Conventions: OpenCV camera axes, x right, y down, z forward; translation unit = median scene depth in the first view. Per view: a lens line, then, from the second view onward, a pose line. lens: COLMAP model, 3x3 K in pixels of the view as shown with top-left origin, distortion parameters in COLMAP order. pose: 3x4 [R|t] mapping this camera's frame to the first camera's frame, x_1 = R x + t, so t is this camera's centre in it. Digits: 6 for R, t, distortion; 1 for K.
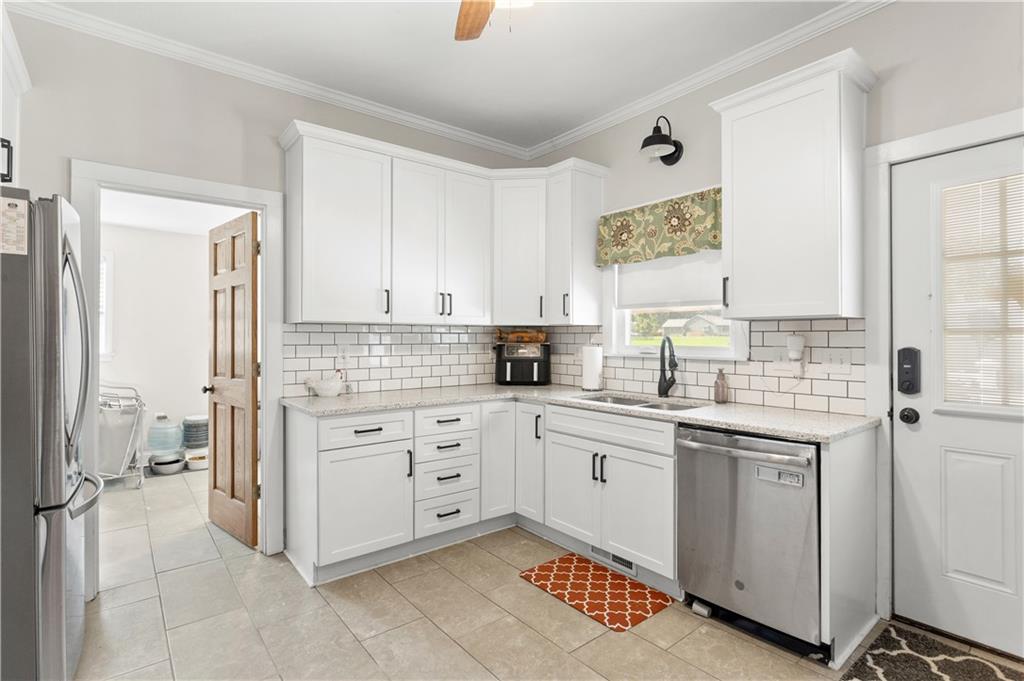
lens RADIAL K [[499.3, 0, 512.6], [0, 499.3, 336.5], [0, 0, 1]] dist [-0.013421, 0.005112]
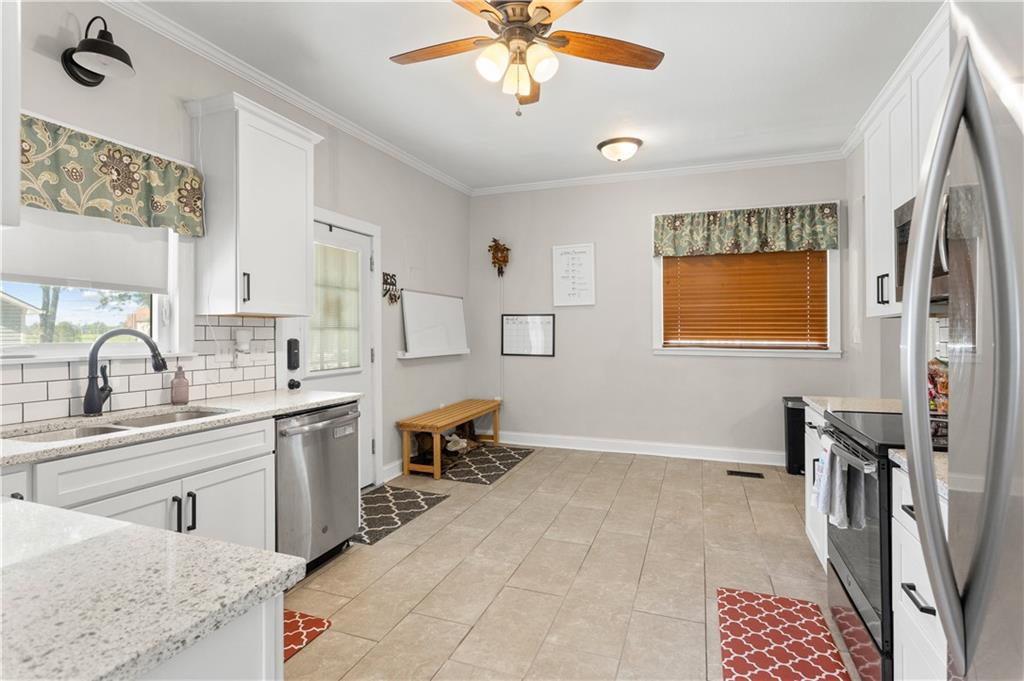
lens RADIAL K [[499.3, 0, 511.5], [0, 499.3, 330.7], [0, 0, 1]] dist [-0.013421, 0.005112]
pose [[-0.501890, 0.007230, 0.864901, -0.670843], [-0.001182, 0.999958, -0.009045, 0.008215], [-0.864931, -0.005561, -0.501861, 0.948401]]
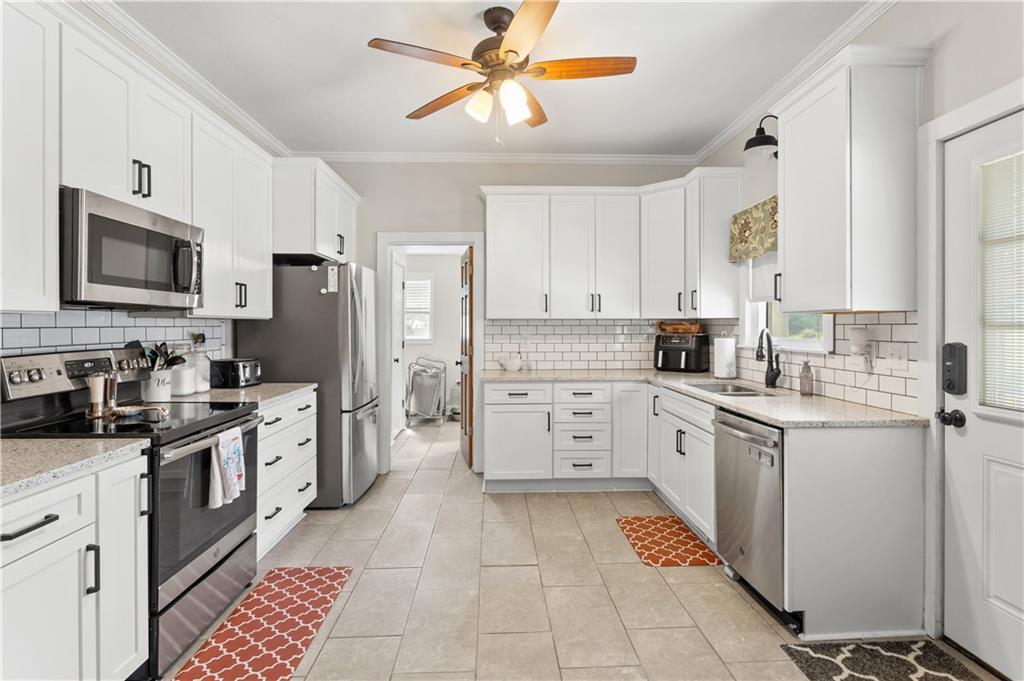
lens RADIAL K [[499.3, 0, 515.2], [0, 499.3, 328.2], [0, 0, 1]] dist [-0.013421, 0.005112]
pose [[0.804536, -0.000043, -0.593904, 0.551473], [0.003696, 0.999981, 0.004935, -0.009771], [0.593893, -0.006165, 0.804520, -0.163127]]
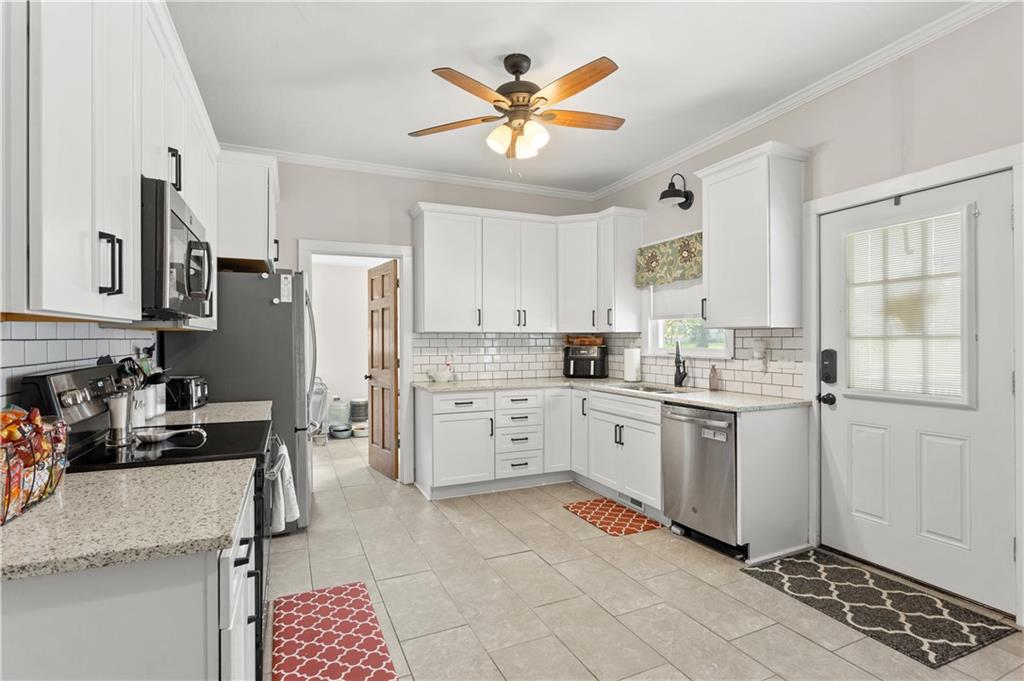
lens RADIAL K [[499.3, 0, 517.0], [0, 499.3, 342.6], [0, 0, 1]] dist [-0.013421, 0.005112]
pose [[0.969668, -0.002248, -0.244417, 0.238041], [0.004203, 0.999963, 0.007477, -0.008136], [0.244391, -0.008278, 0.969641, -0.434474]]
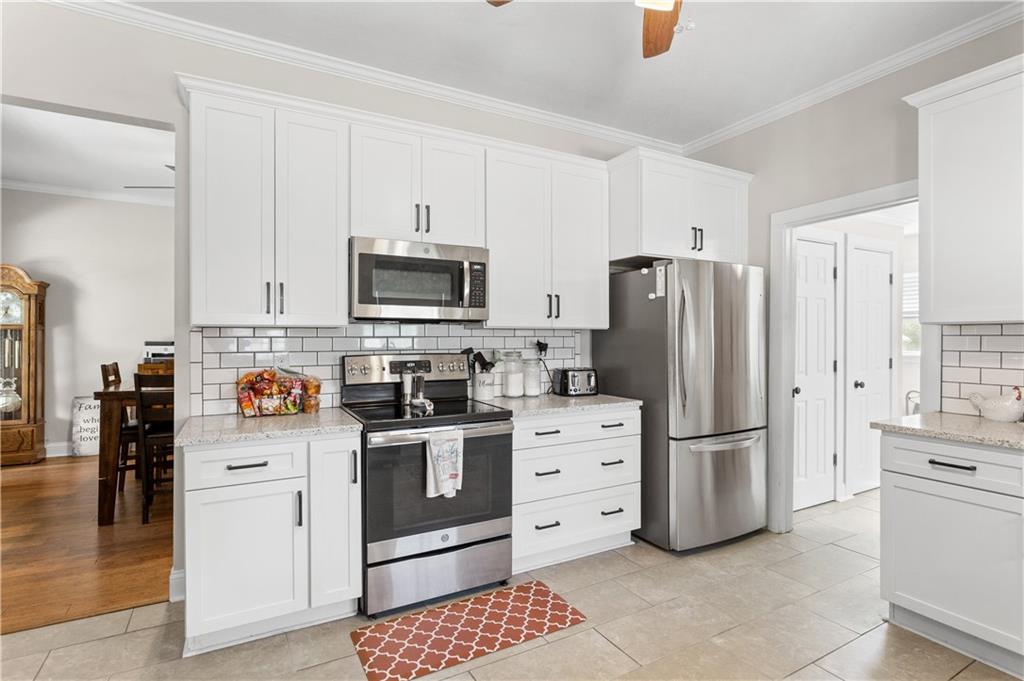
lens RADIAL K [[499.3, 0, 515.0], [0, 499.3, 341.5], [0, 0, 1]] dist [-0.013421, 0.005112]
pose [[-0.165365, 0.003133, -0.986227, 0.551730], [0.001666, 0.999994, 0.002897, -0.002623], [0.986231, -0.001164, -0.165369, 0.460163]]
